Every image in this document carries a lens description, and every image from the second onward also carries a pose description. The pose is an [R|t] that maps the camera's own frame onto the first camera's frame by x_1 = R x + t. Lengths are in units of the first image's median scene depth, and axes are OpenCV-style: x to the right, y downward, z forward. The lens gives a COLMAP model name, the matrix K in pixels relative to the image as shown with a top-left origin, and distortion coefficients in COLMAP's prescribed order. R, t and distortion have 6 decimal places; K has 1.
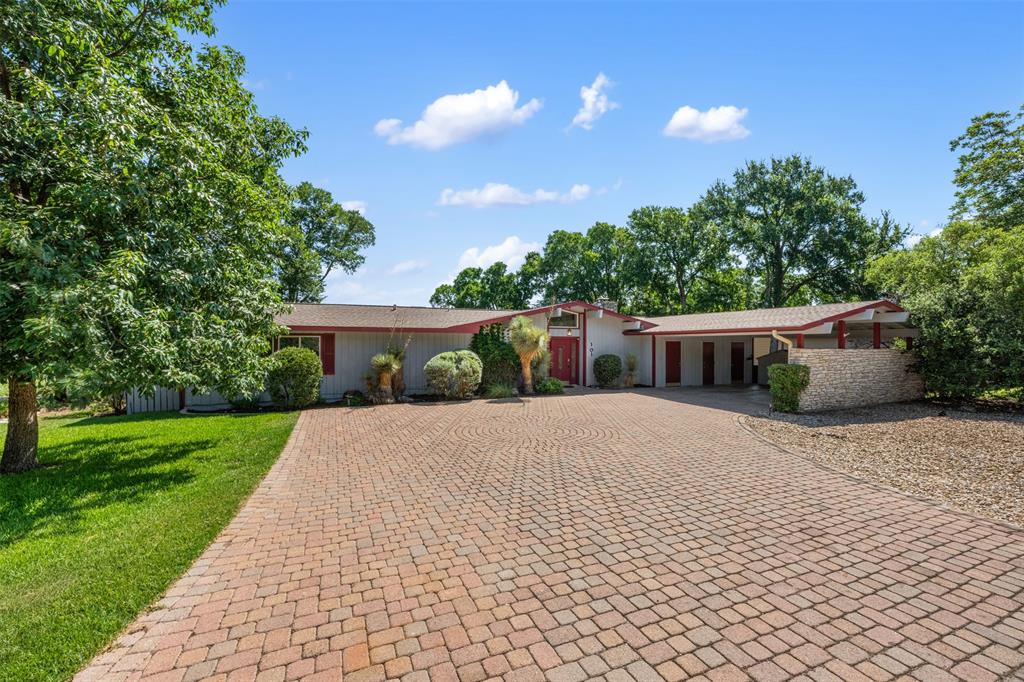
lens RADIAL K [[408.2, 0, 514.9], [0, 408.2, 344.3], [0, 0, 1]] dist [-0.000900, -0.000056]
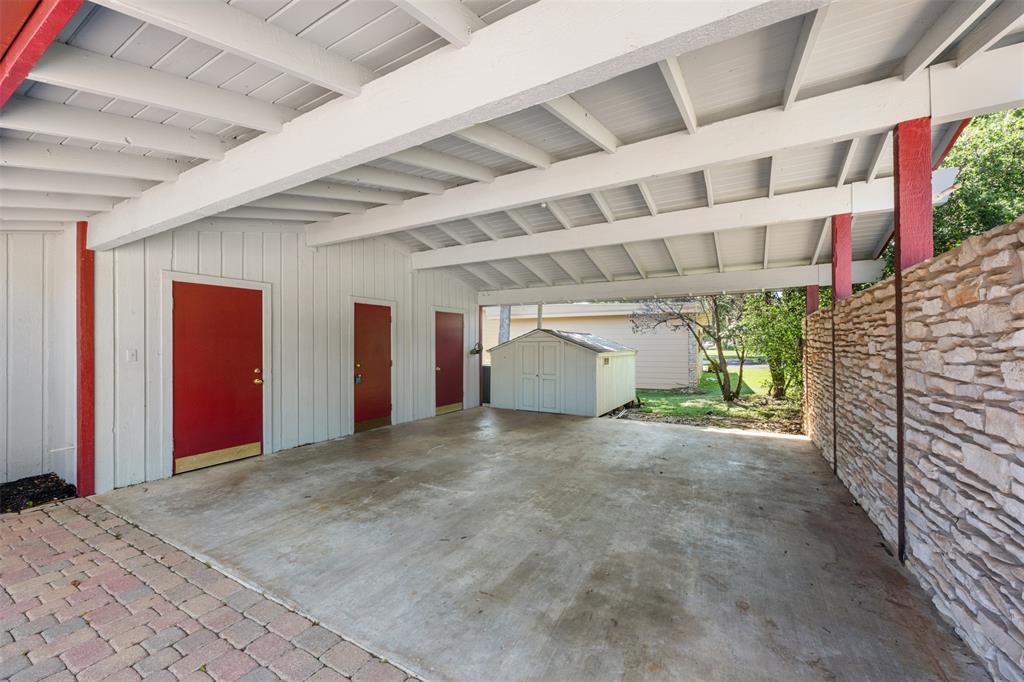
lens RADIAL K [[408.2, 0, 511.7], [0, 408.2, 340.3], [0, 0, 1]] dist [-0.000900, -0.000056]
pose [[0.811833, -0.001188, 0.583889, 0.356852], [0.000665, 0.999999, 0.001110, 0.022964], [-0.583890, -0.000513, 0.811833, 0.630382]]
